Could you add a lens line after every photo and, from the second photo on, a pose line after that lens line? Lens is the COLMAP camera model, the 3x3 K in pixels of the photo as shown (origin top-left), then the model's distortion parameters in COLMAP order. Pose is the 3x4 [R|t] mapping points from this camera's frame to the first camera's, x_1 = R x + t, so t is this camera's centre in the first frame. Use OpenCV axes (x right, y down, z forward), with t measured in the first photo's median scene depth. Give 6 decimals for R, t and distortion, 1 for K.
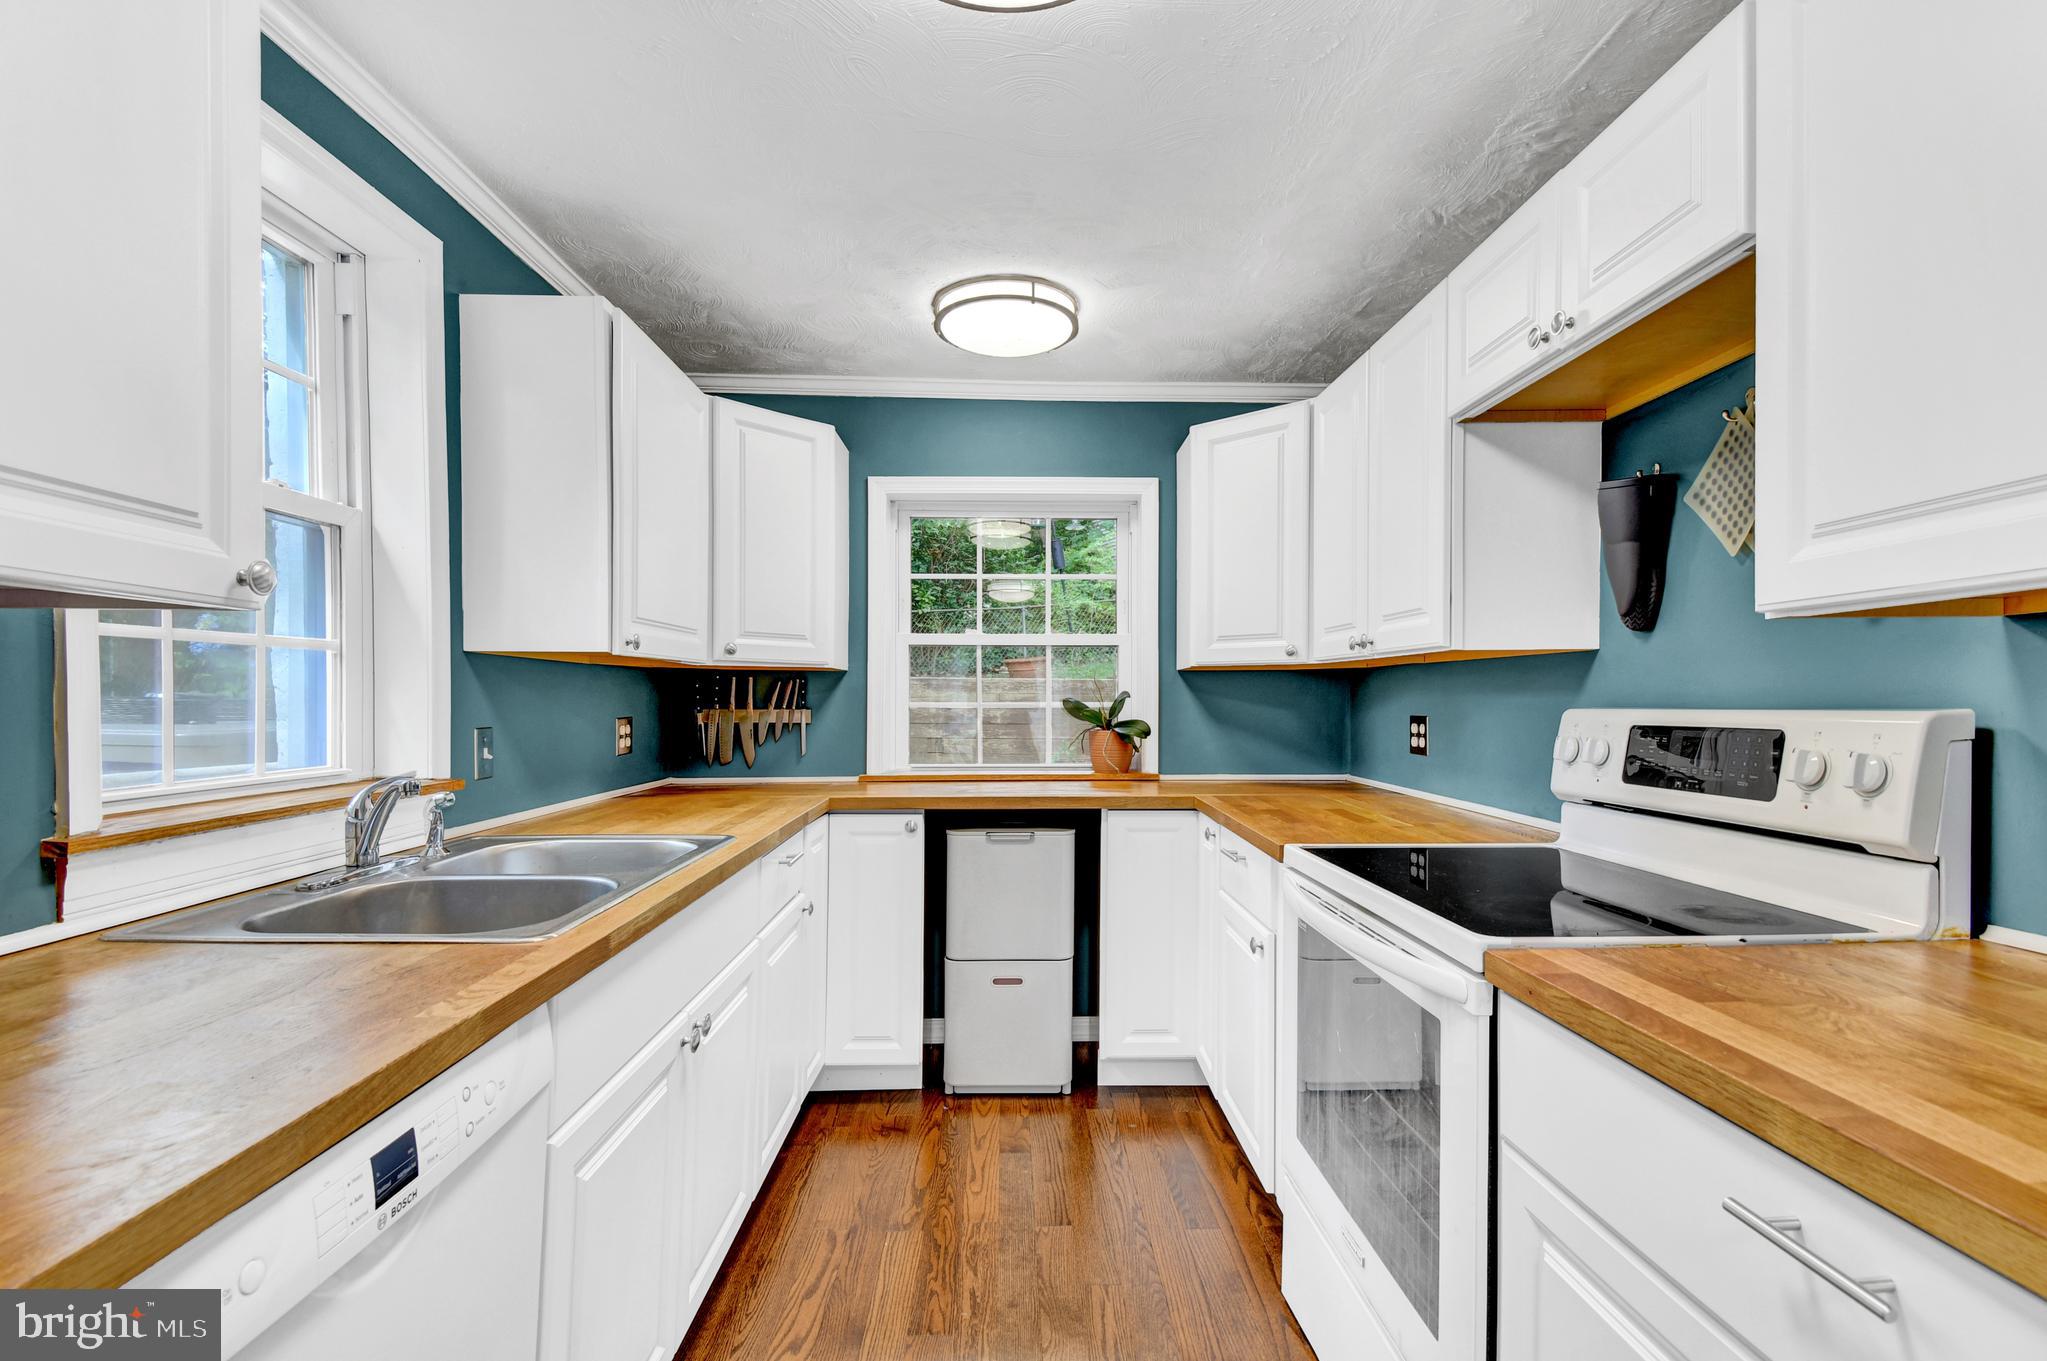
lens RADIAL K [[917.4, 0, 1028.0], [0, 917.4, 696.0], [0, 0, 1]] dist [0.004381, -0.010523]
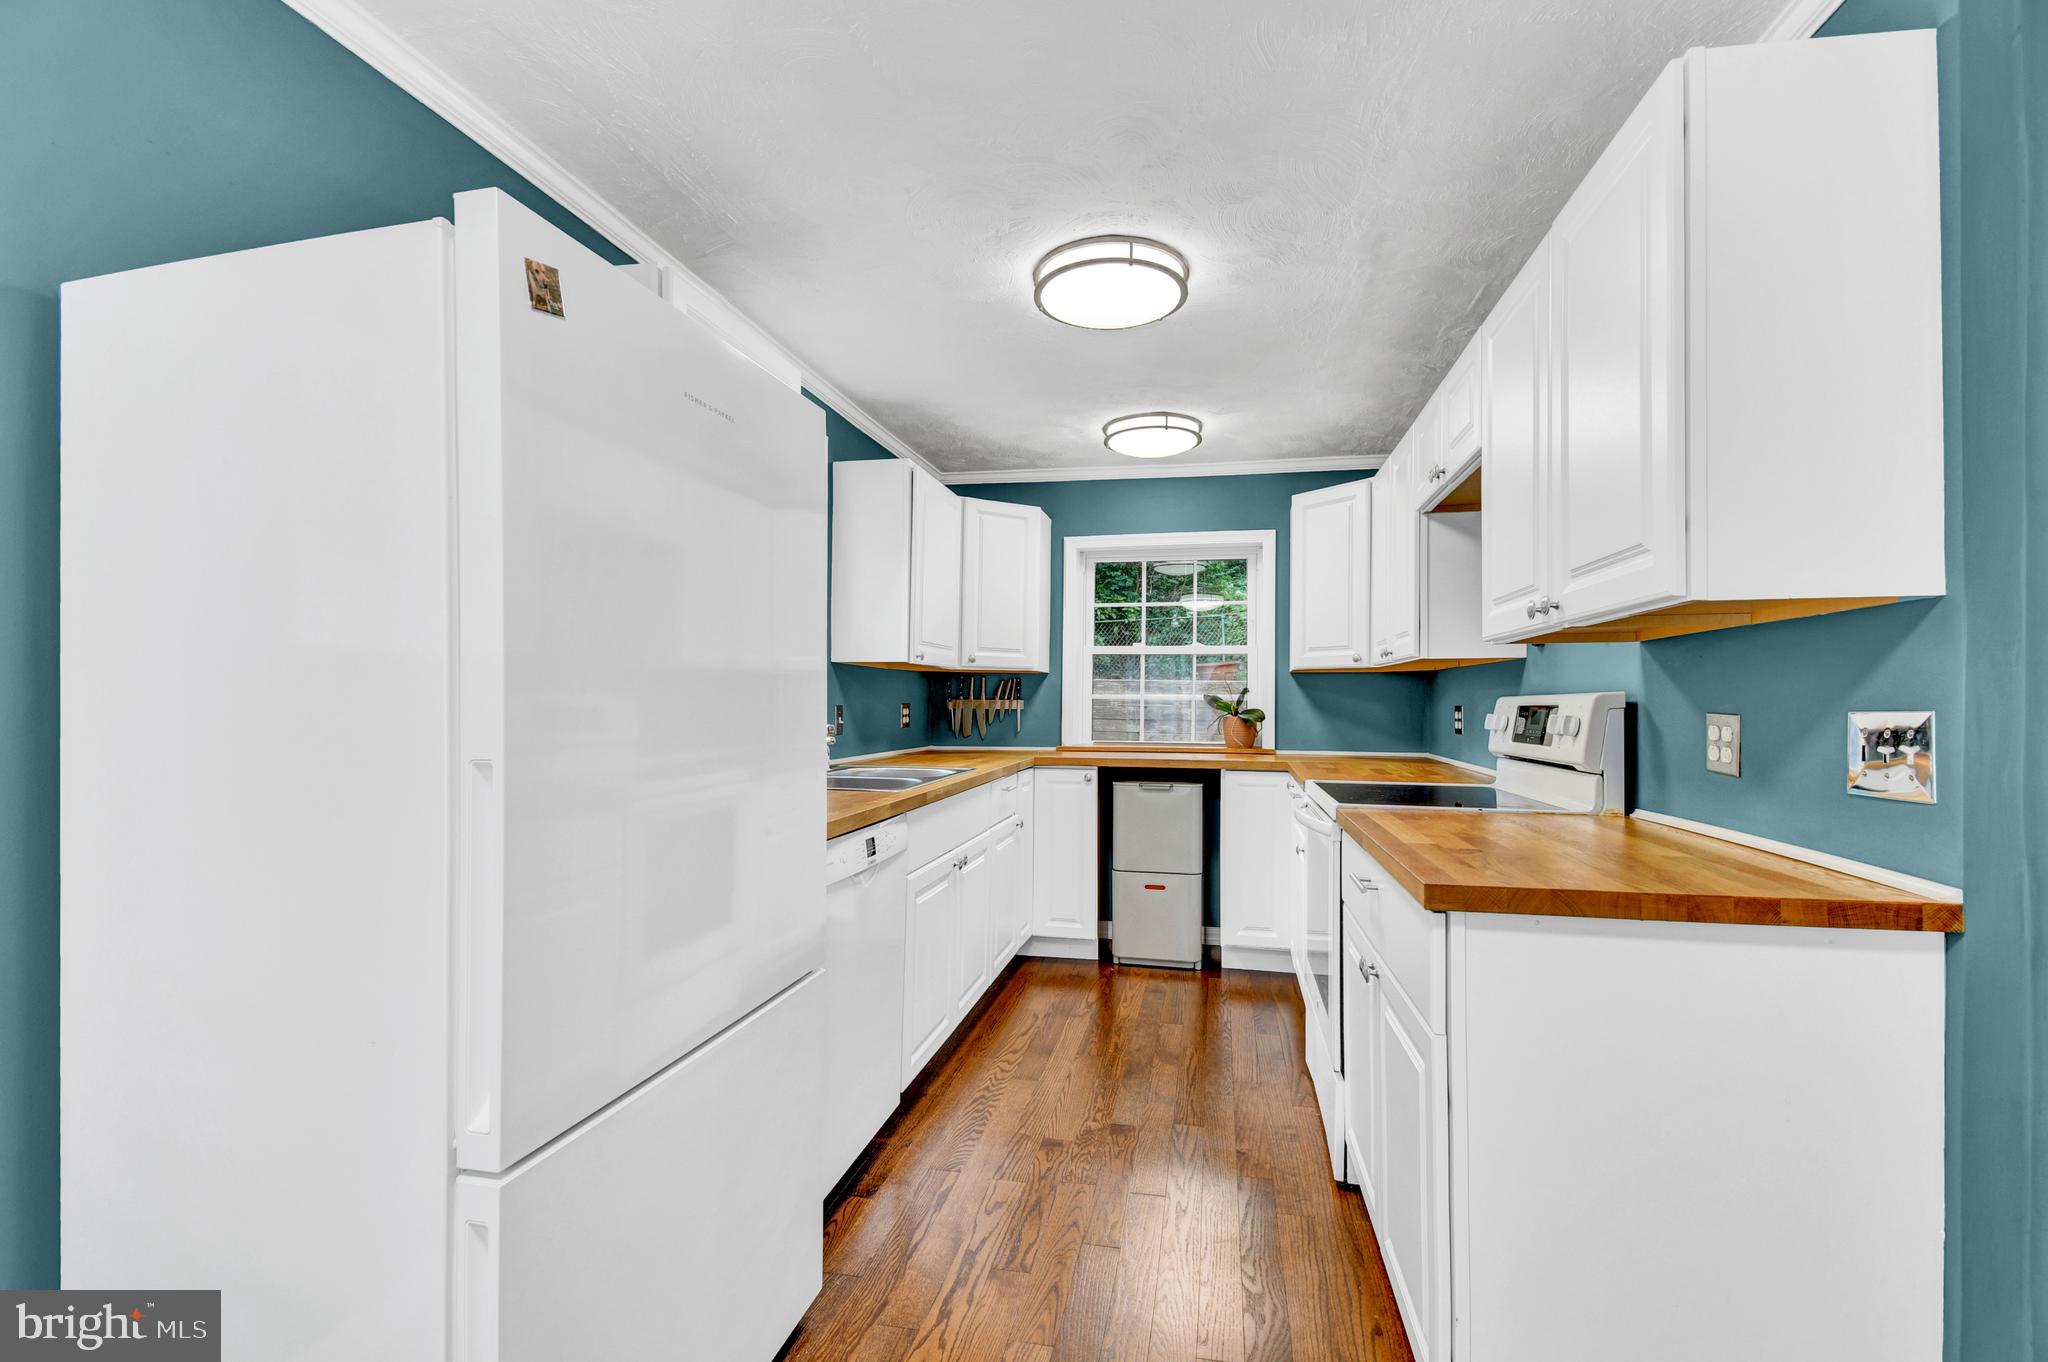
lens RADIAL K [[917.8, 0, 1020.0], [0, 917.8, 687.3], [0, 0, 1]] dist [0.004381, -0.010523]
pose [[0.970157, 0.002559, -0.242462, 0.121558], [-0.005818, 0.999902, -0.012725, 0.015057], [0.242406, 0.013755, 0.970077, -0.457266]]
